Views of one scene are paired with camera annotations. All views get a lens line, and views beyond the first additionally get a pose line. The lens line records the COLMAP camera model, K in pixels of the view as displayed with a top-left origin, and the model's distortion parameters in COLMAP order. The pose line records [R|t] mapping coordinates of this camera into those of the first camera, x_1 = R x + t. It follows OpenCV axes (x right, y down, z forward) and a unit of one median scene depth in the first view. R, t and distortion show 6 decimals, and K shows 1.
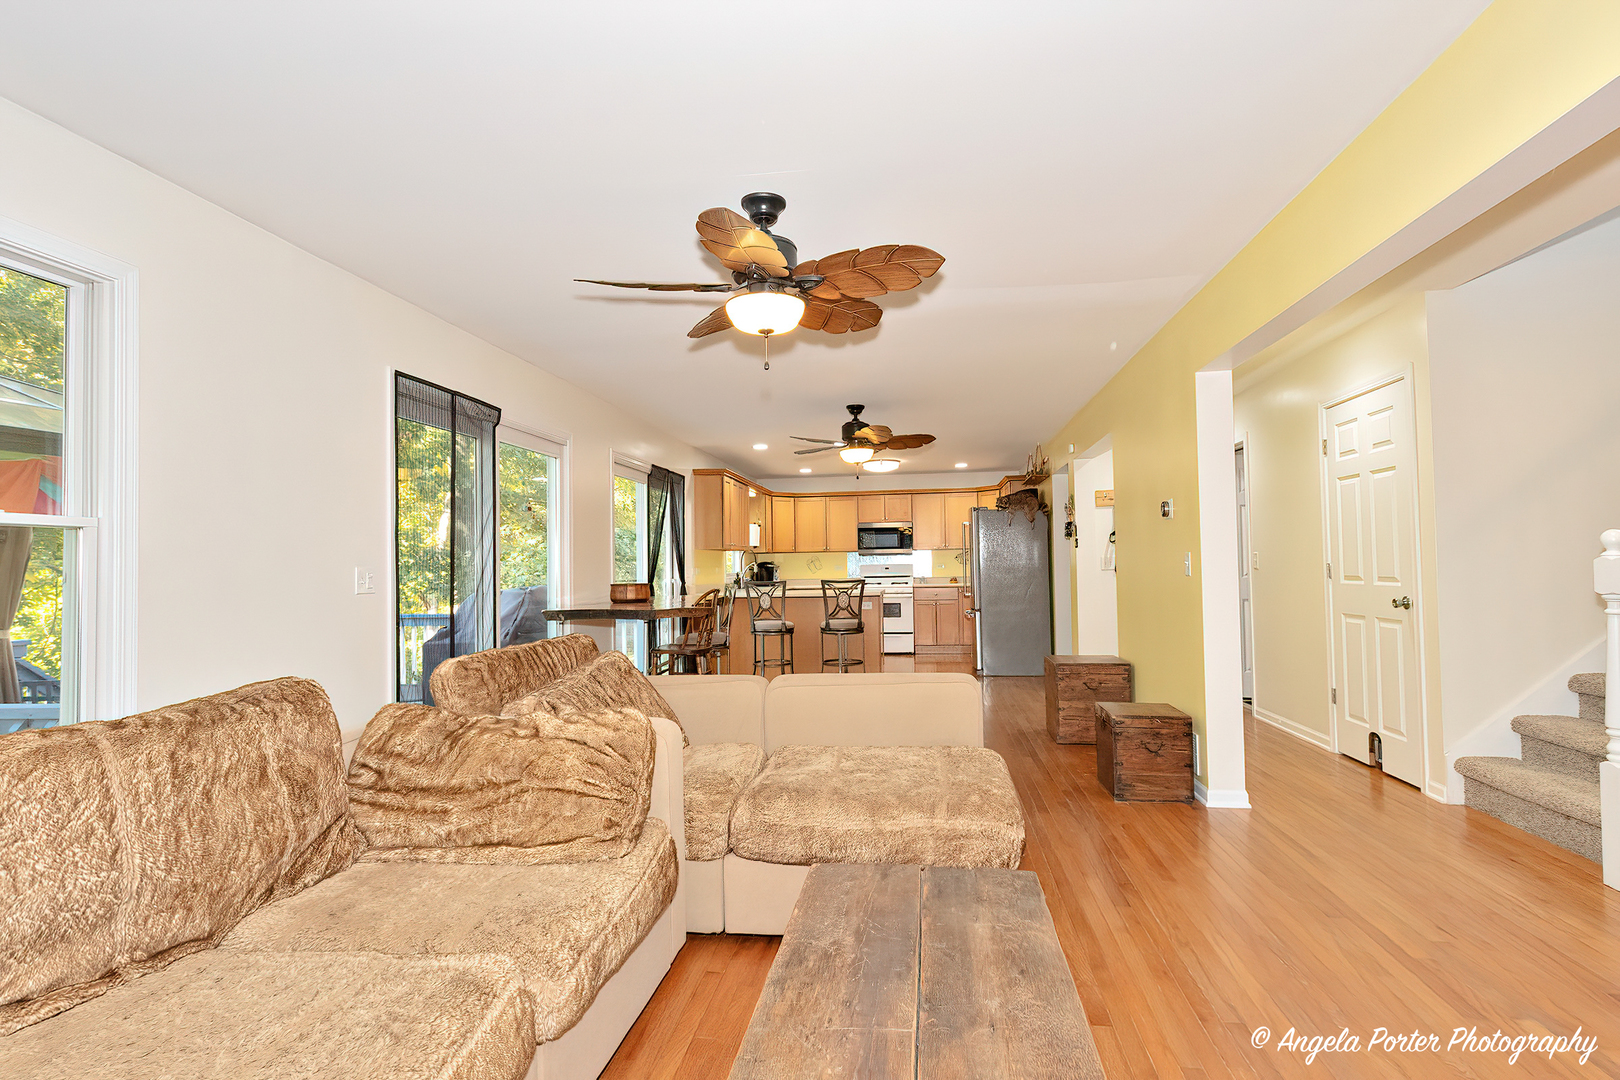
lens RADIAL K [[835.3, 0, 810.5], [0, 835.3, 539.6], [0, 0, 1]] dist [0.010513, -0.001984]
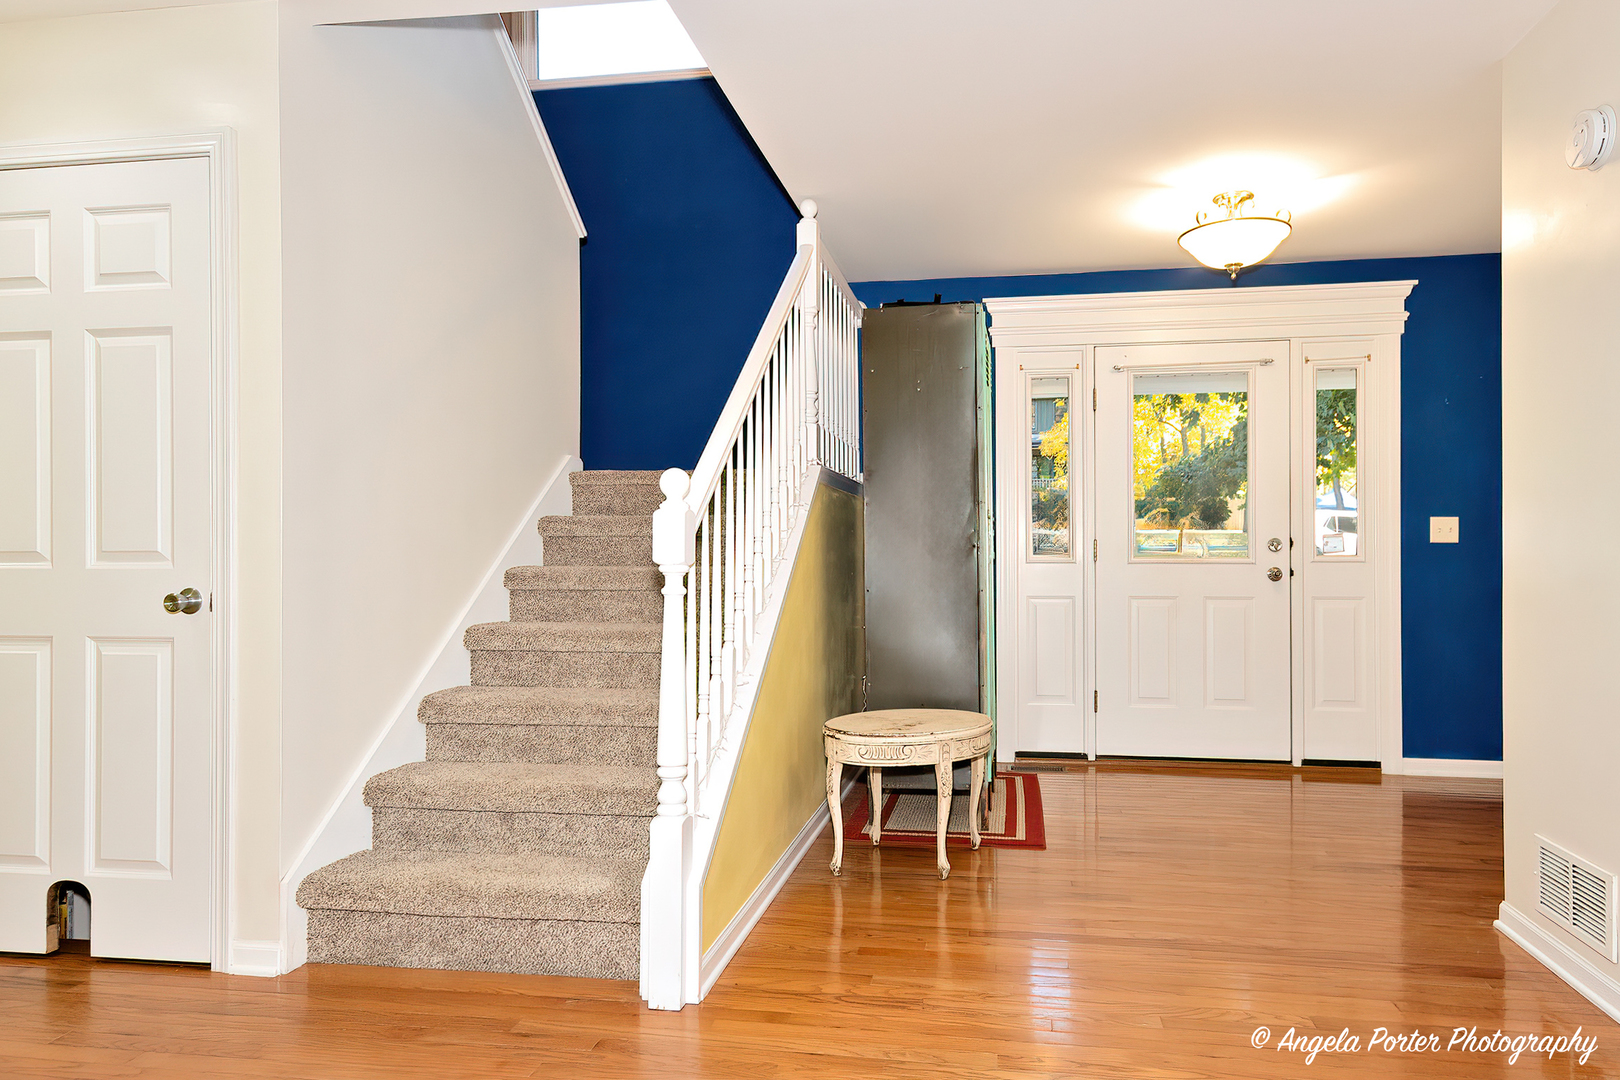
lens RADIAL K [[1012.2, 0, 823.4], [0, 1012.2, 539.4], [0, 0, 1]] dist [0.027108, 0.000494]
pose [[0.011543, 0.019716, 0.999739, 0.103328], [-0.029591, 0.999374, -0.019367, 0.040537], [-0.999495, -0.029359, 0.012119, 0.644442]]
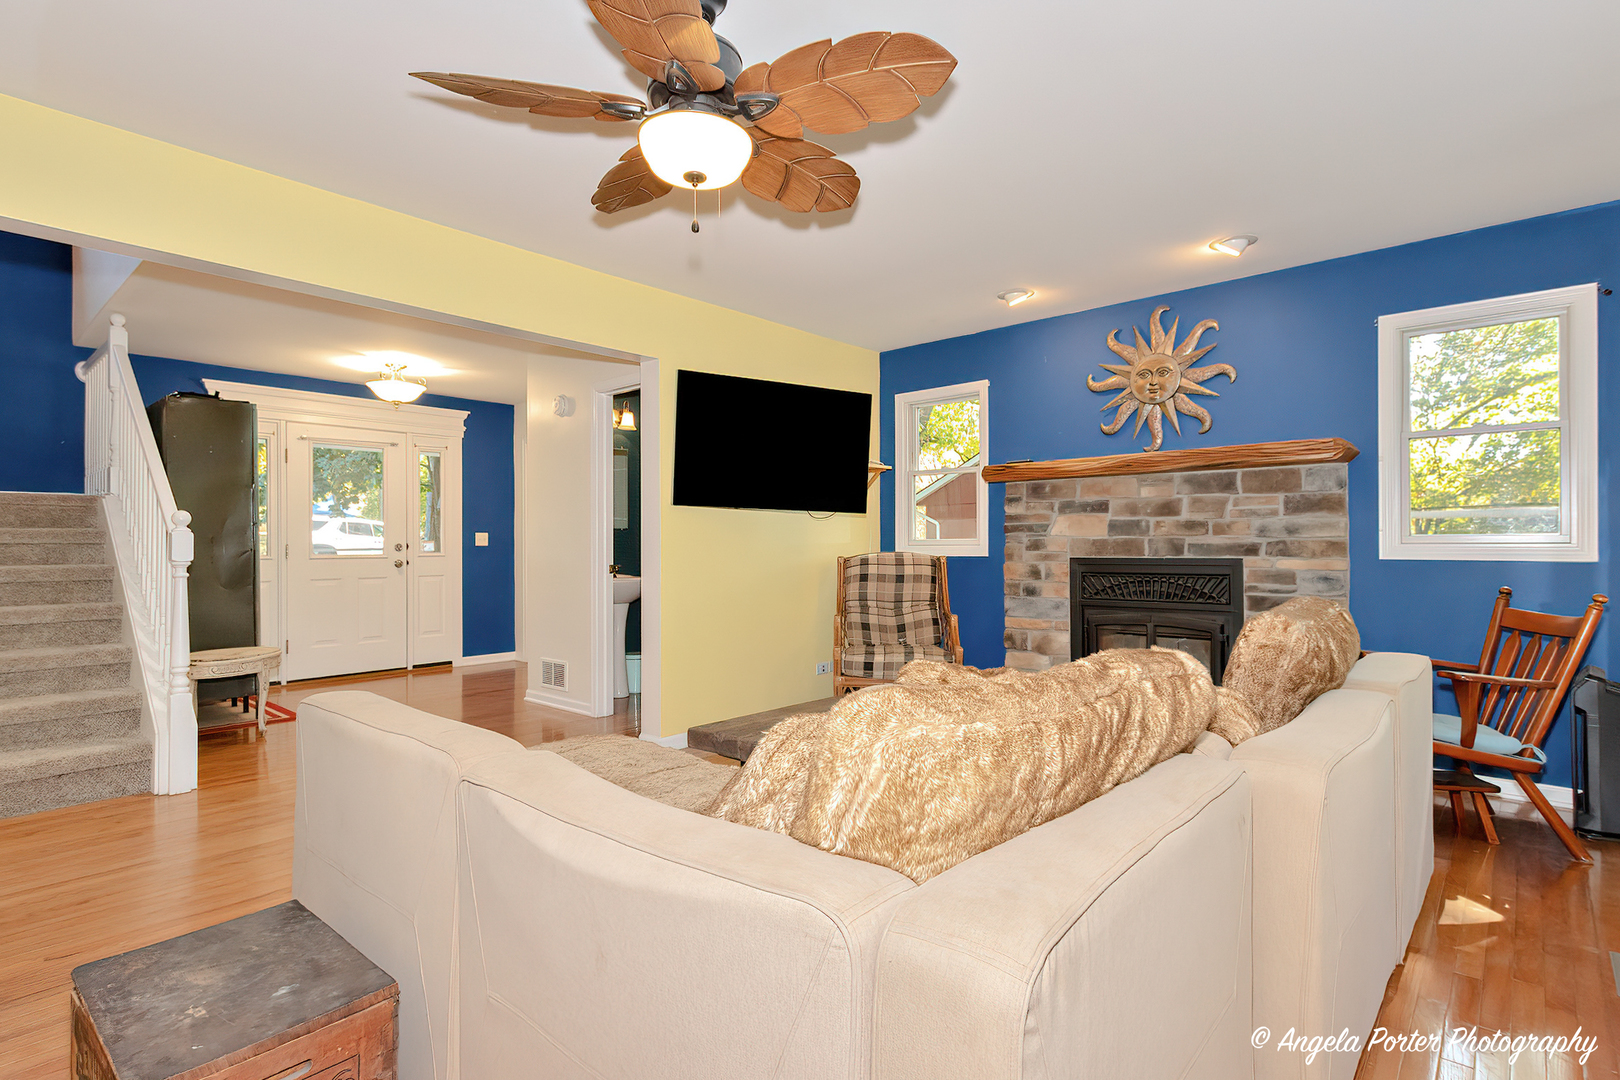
lens RADIAL K [[835.3, 0, 804.2], [0, 835.3, 540.0], [0, 0, 1]] dist [0.010513, -0.001984]
pose [[-0.829114, 0.017044, 0.558820, -0.385819], [-0.003615, 0.999351, -0.035844, 0.052852], [-0.559069, -0.031739, -0.828514, 1.112844]]
